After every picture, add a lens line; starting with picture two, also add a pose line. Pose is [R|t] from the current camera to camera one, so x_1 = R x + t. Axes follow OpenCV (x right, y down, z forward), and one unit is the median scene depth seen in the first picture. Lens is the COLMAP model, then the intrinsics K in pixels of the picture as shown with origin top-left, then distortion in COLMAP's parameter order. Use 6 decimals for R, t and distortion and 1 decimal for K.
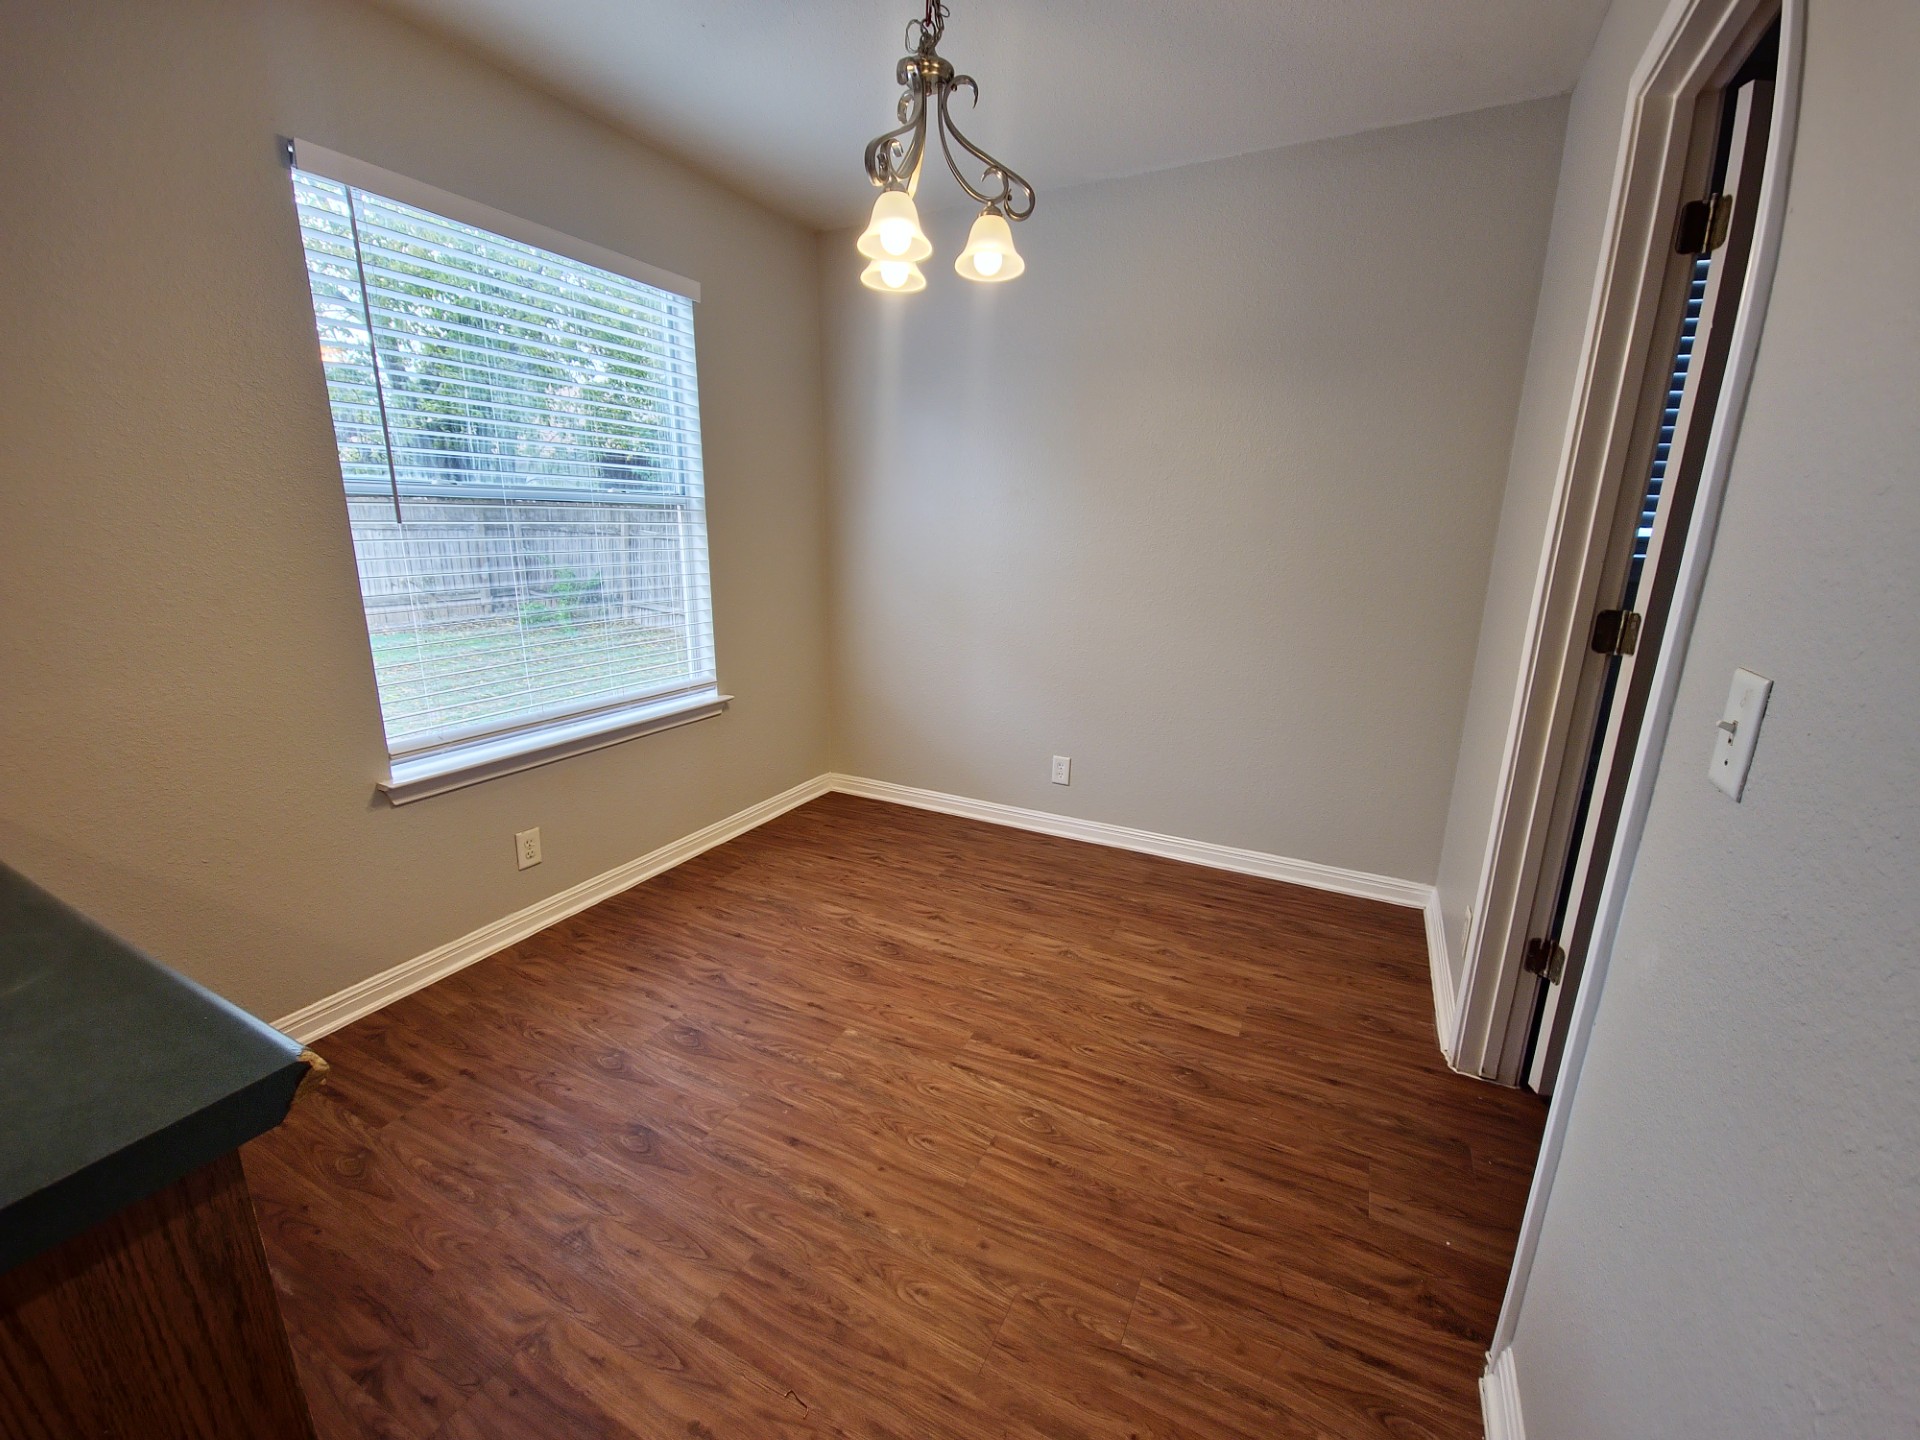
lens RADIAL K [[785.9, 0, 949.6], [0, 785.9, 721.1], [0, 0, 1]] dist [0.010907, -0.008471]
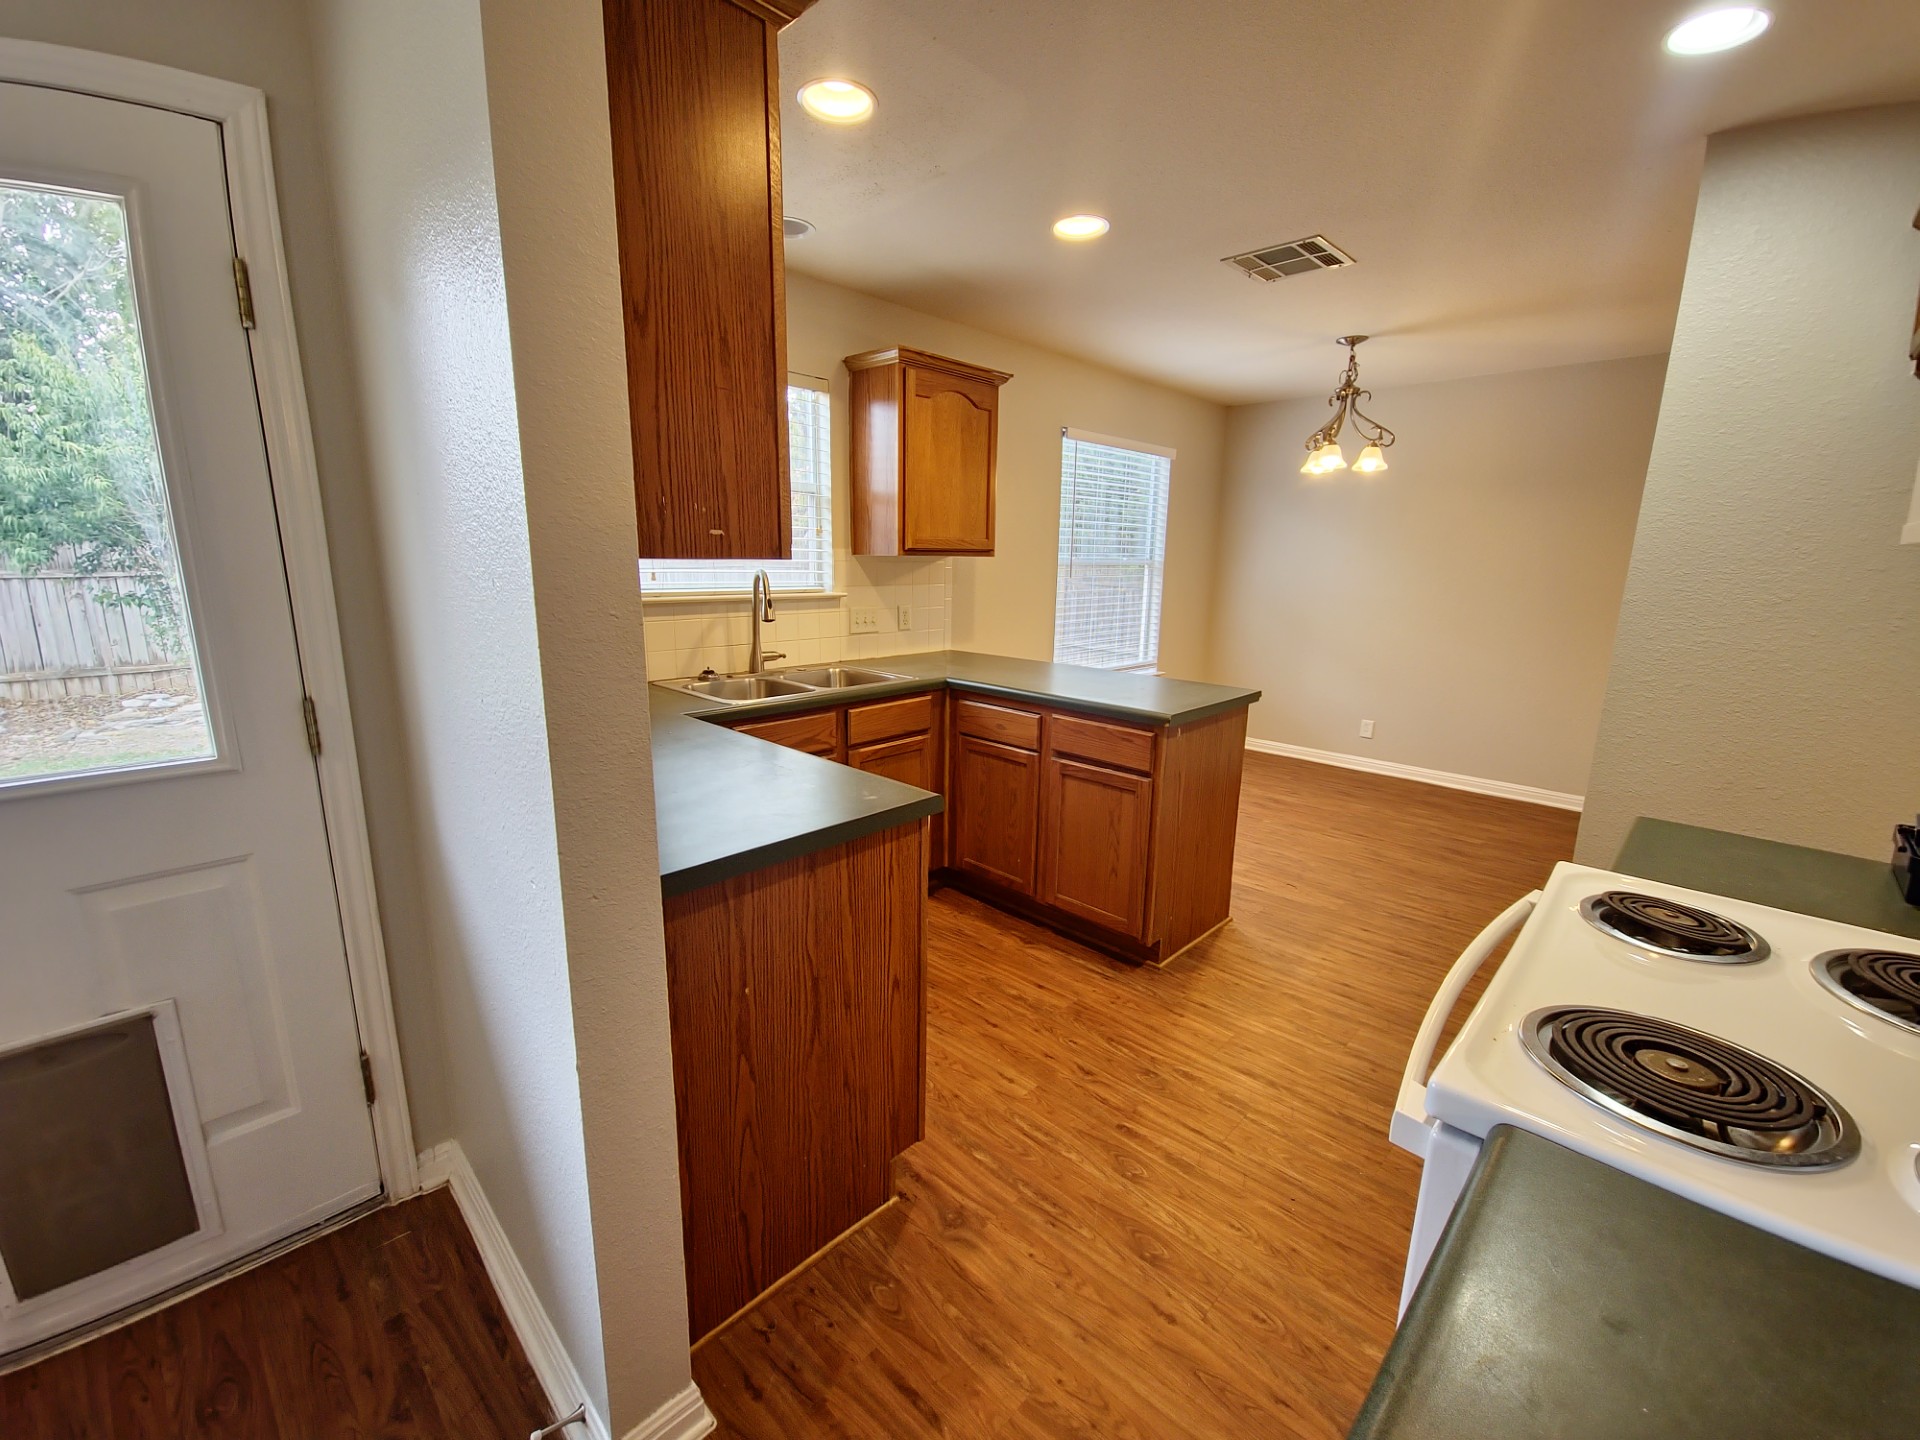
lens RADIAL K [[785.9, 0, 949.6], [0, 785.9, 721.1], [0, 0, 1]] dist [0.010907, -0.008471]
pose [[0.958720, 0.063883, -0.277082, -0.333130], [-0.076819, 0.996392, -0.036074, 0.244683], [0.273777, 0.055870, 0.960169, -1.122157]]
